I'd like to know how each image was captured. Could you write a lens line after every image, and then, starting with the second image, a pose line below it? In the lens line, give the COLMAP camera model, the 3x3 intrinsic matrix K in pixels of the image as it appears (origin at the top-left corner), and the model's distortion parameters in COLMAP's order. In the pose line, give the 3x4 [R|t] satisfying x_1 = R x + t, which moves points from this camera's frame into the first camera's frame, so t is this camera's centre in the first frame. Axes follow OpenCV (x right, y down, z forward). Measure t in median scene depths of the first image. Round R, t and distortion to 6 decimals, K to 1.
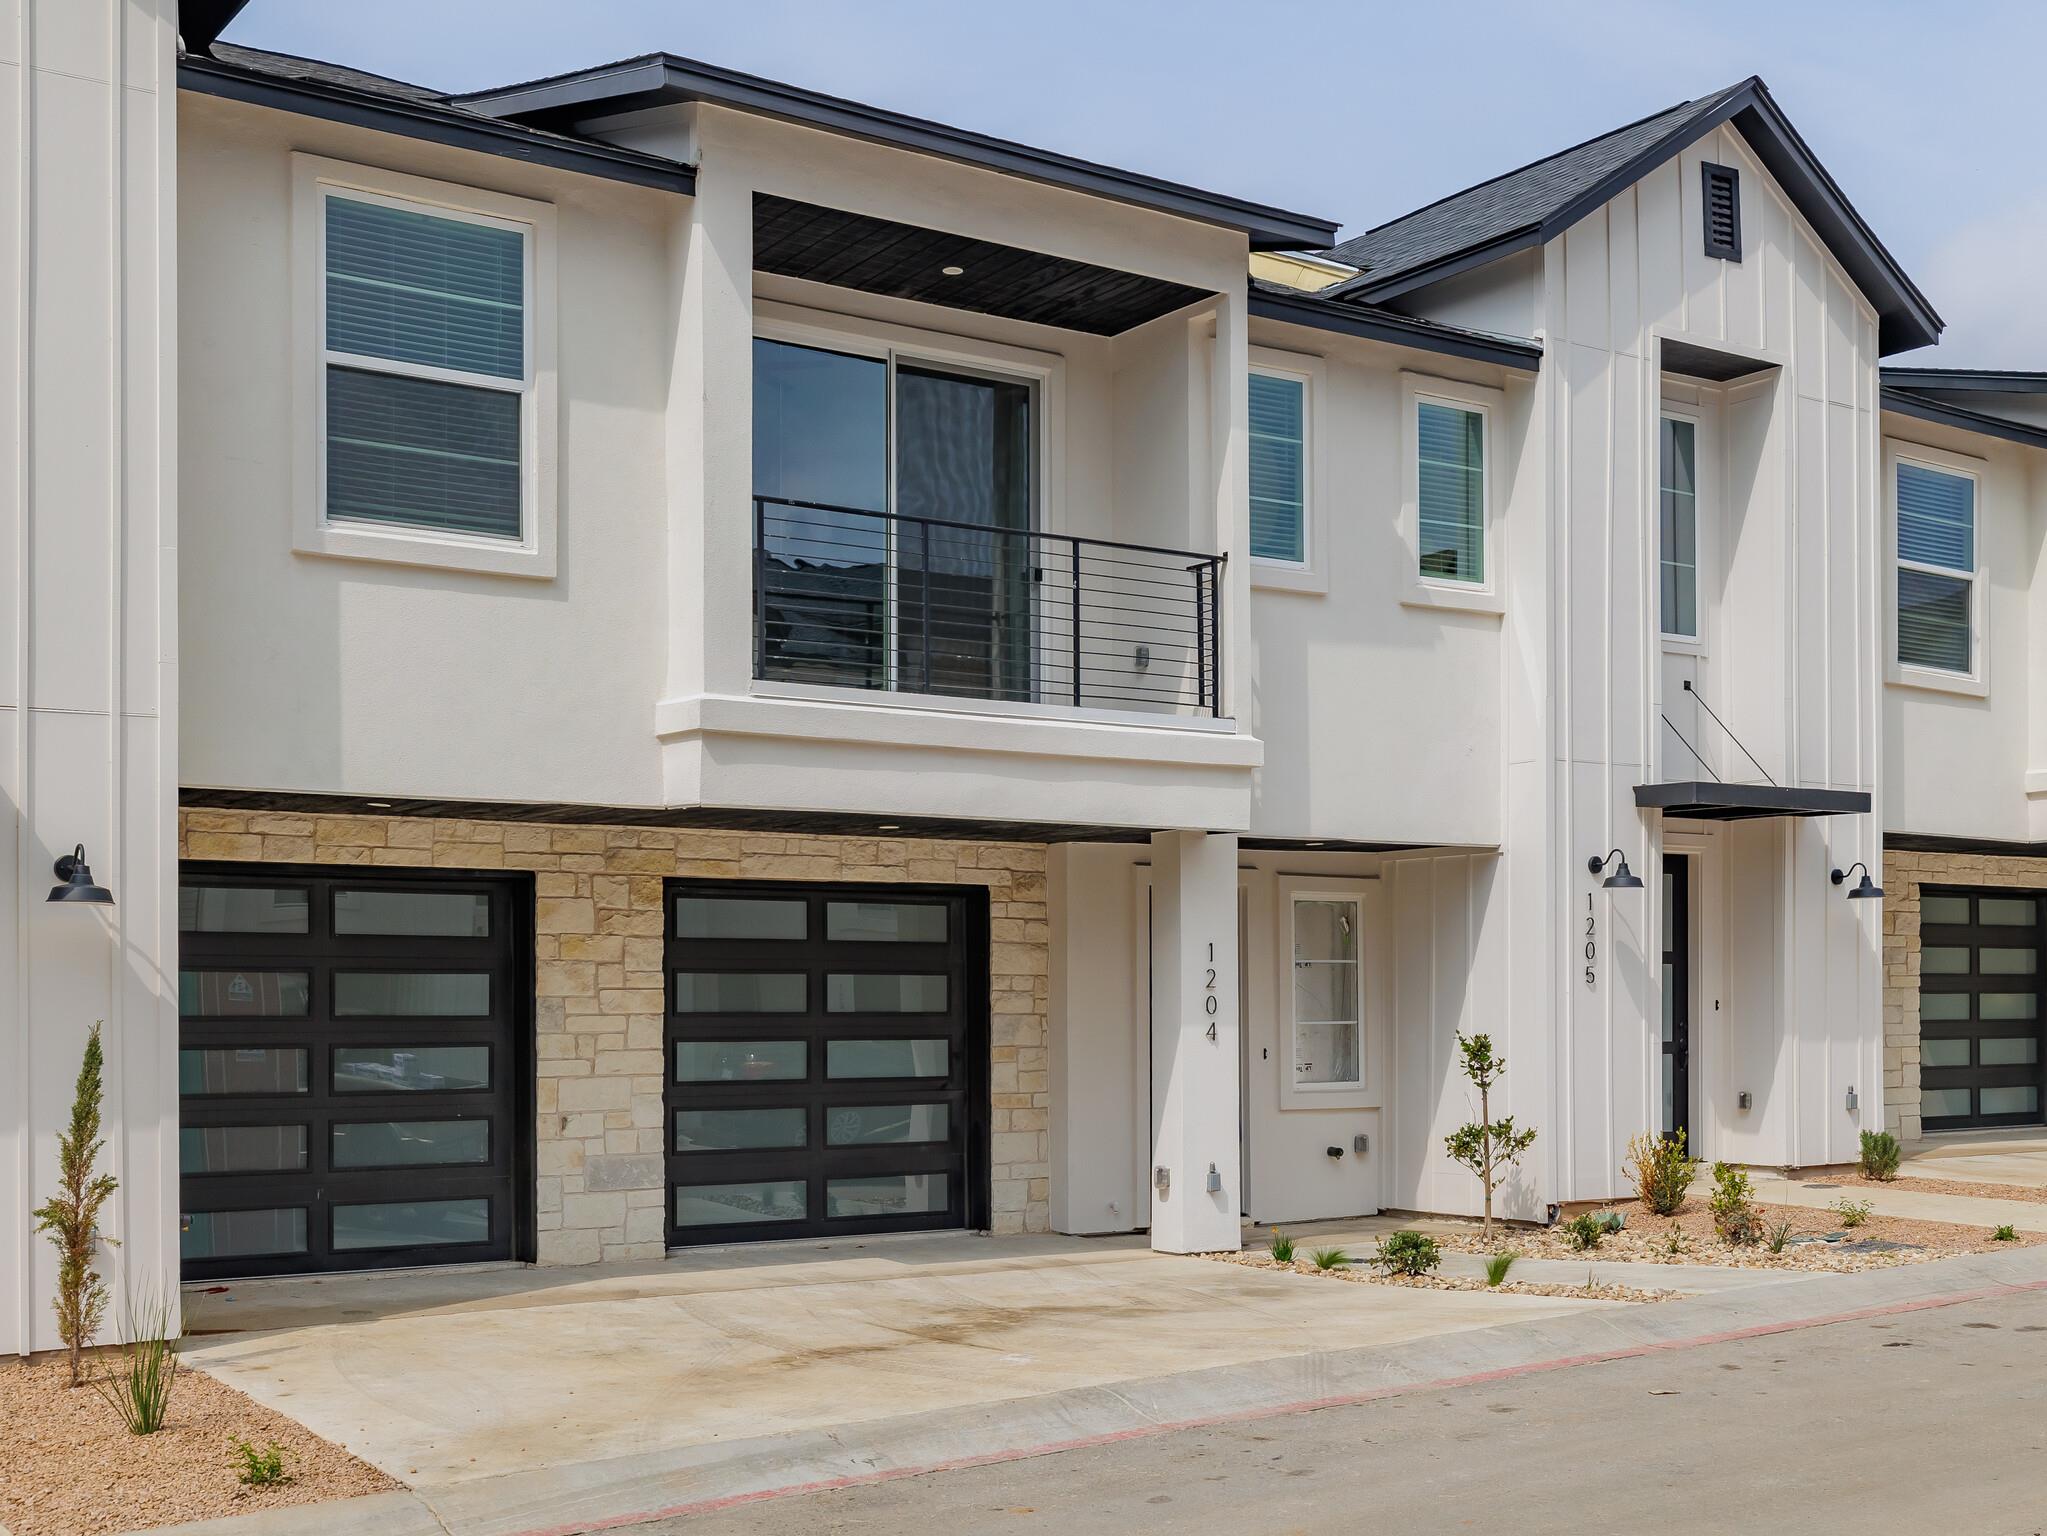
lens RADIAL K [[2004.8, 0, 1023.0], [0, 2004.8, 806.1], [0, 0, 1]] dist [0.004660, -0.015478]
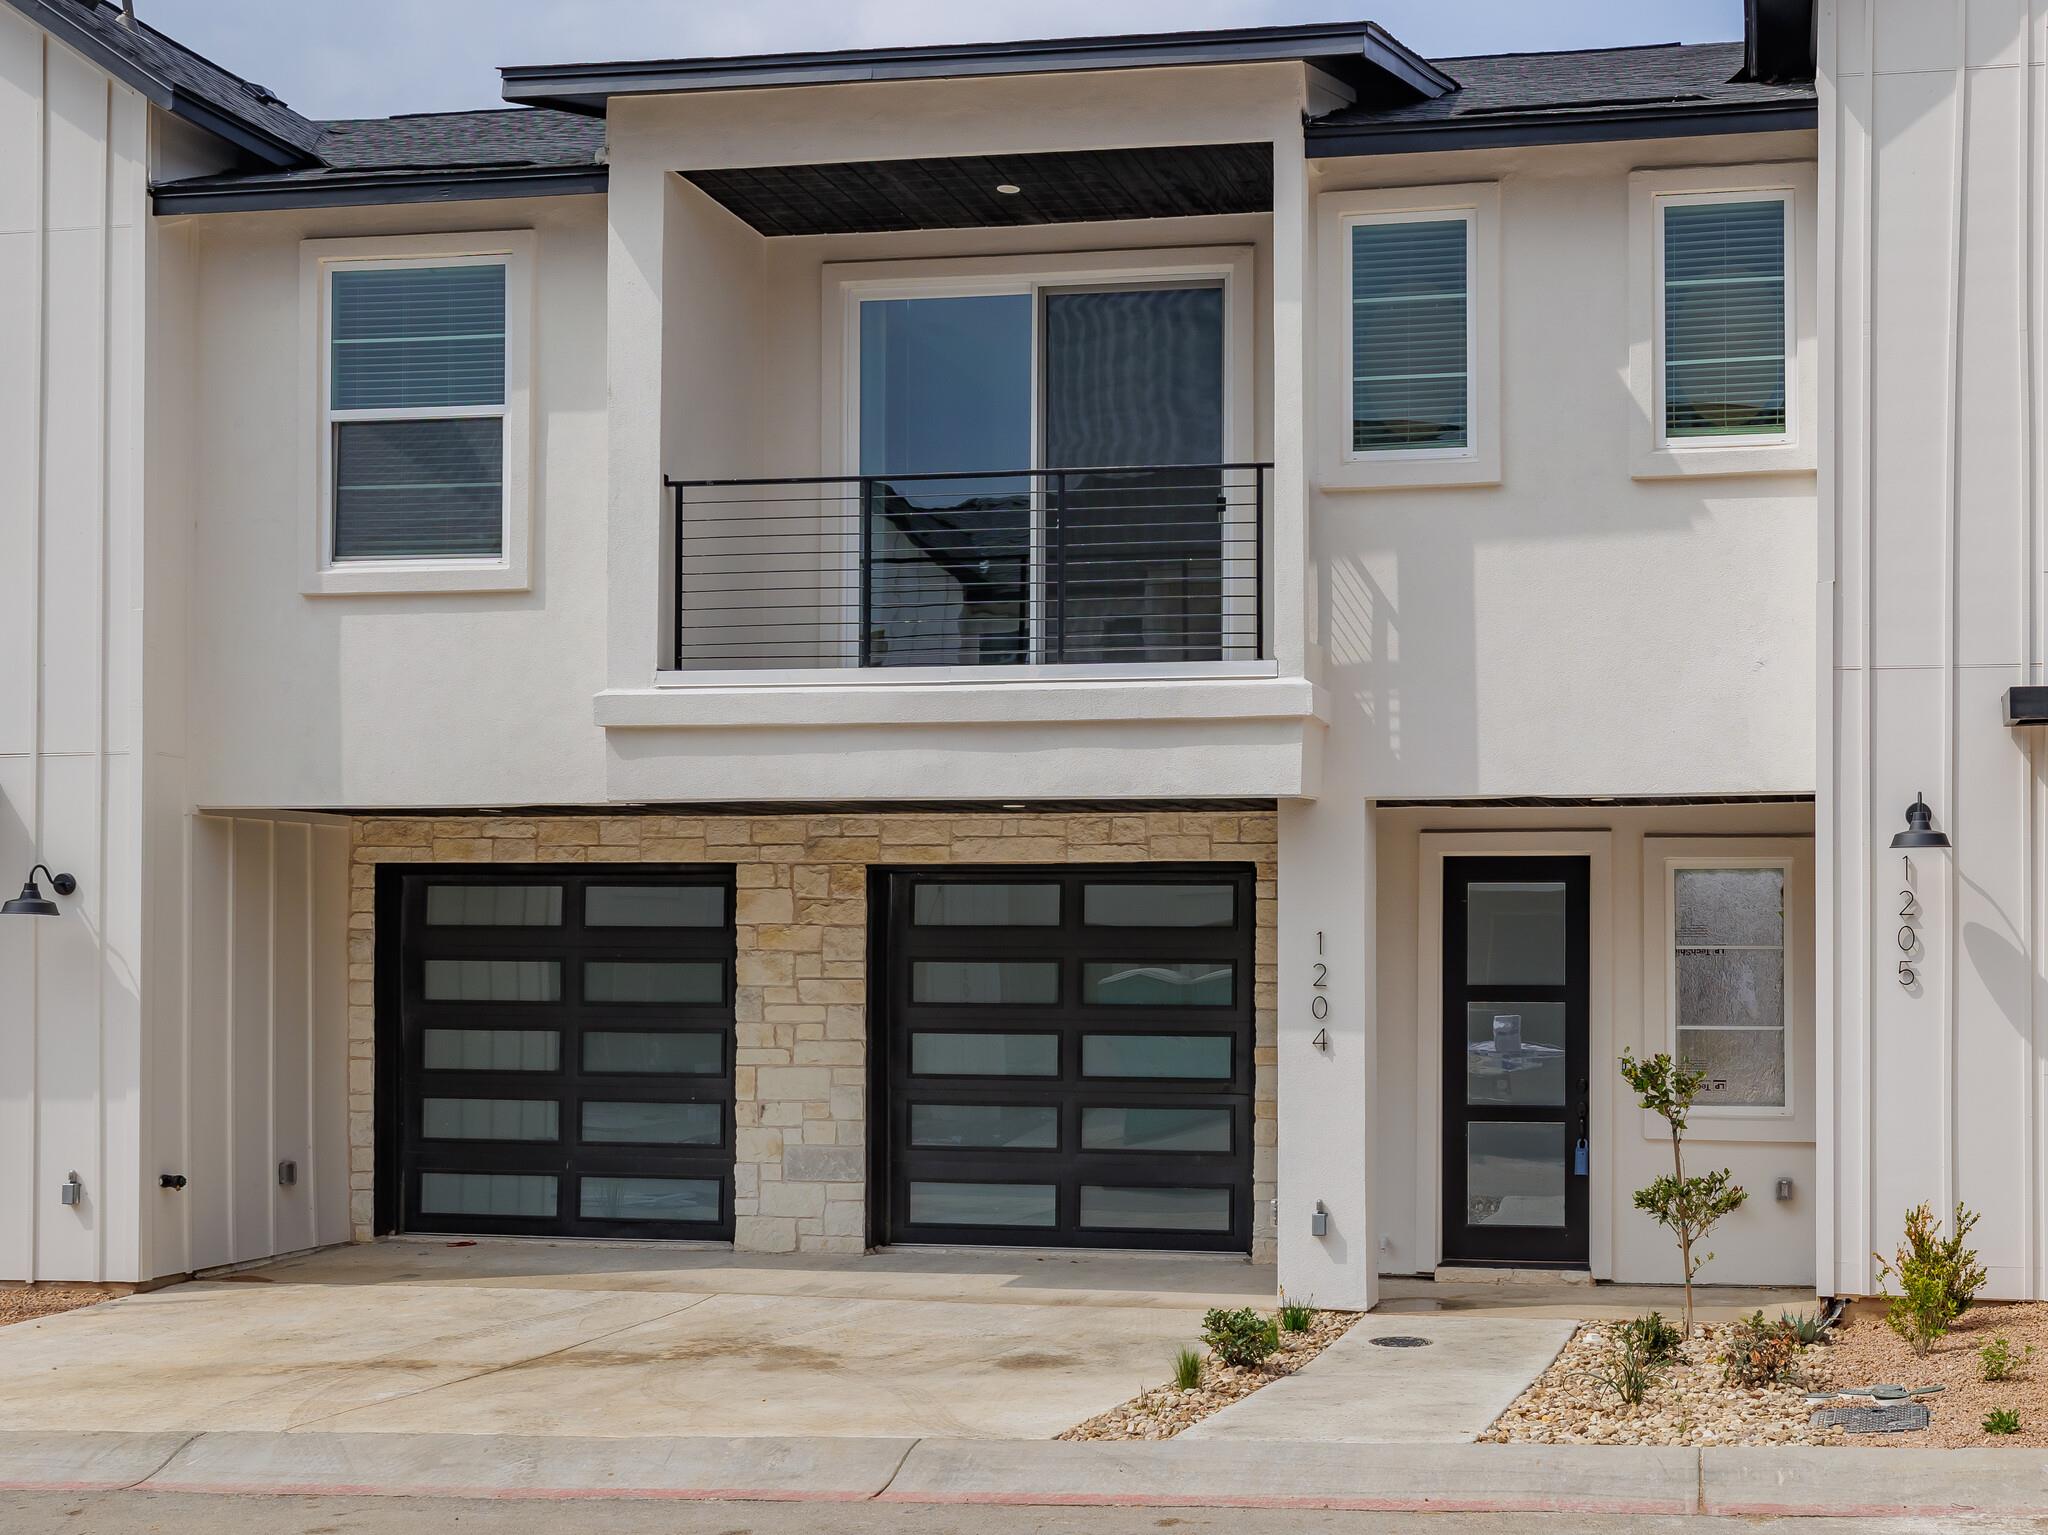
lens RADIAL K [[2051.8, 0, 1024.0], [0, 2051.8, 767.5], [0, 0, 1]] dist [-0.004388, 0.014123]
pose [[0.782901, -0.051858, -0.619982, 0.523260], [0.053881, 0.998427, -0.015473, 0.007829], [0.619809, -0.021292, 0.784464, 0.270542]]
